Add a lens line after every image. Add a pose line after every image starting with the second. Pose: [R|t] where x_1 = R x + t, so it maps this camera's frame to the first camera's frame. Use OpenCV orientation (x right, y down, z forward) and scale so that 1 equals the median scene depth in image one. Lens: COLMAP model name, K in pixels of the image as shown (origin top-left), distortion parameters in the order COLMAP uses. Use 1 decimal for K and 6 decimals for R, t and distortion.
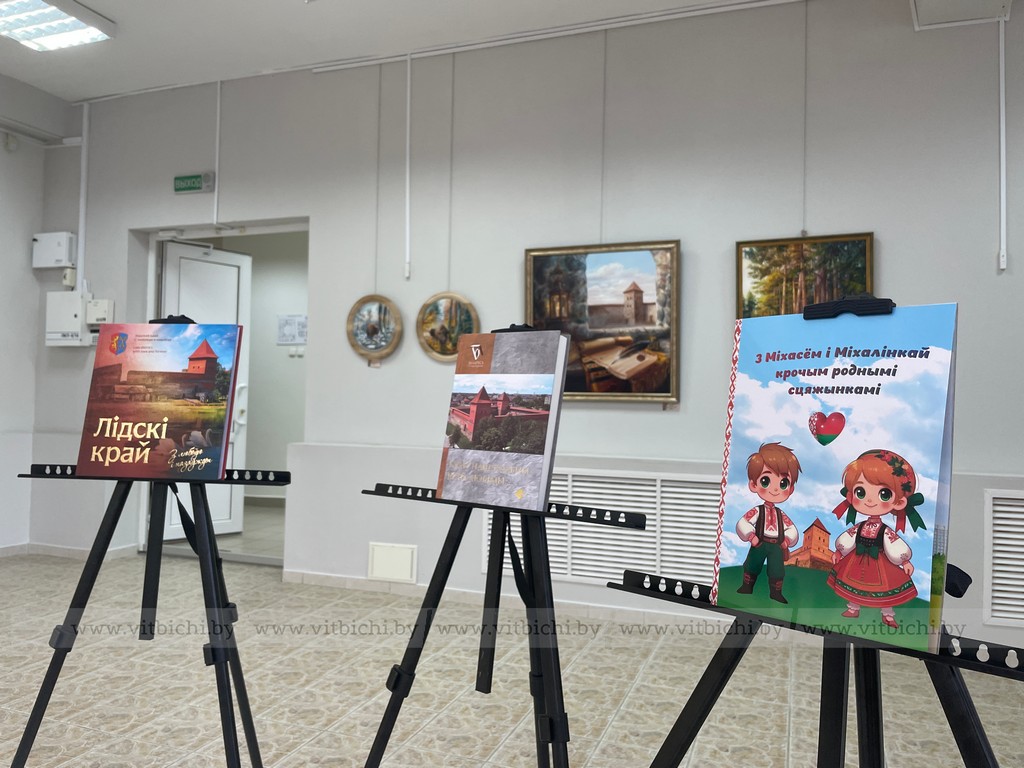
lens RADIAL K [[777.4, 0, 511.9], [0, 777.4, 383.2], [0, 0, 1]] dist [0.065460, -0.000403]
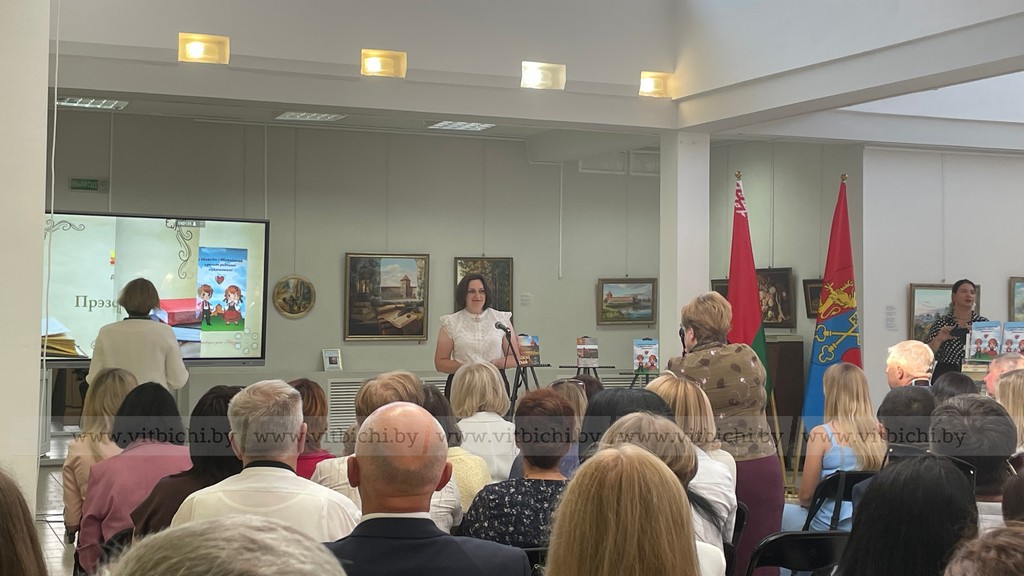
lens RADIAL K [[1488.4, 0, 511.9], [0, 1488.4, 288.0], [0, 0, 1]] dist [0.021696, 0.000000]
pose [[0.727794, -0.004227, 0.685783, -2.071435], [-0.008824, 0.999840, 0.015528, -0.156289], [-0.685739, -0.017352, 0.727640, -1.727937]]
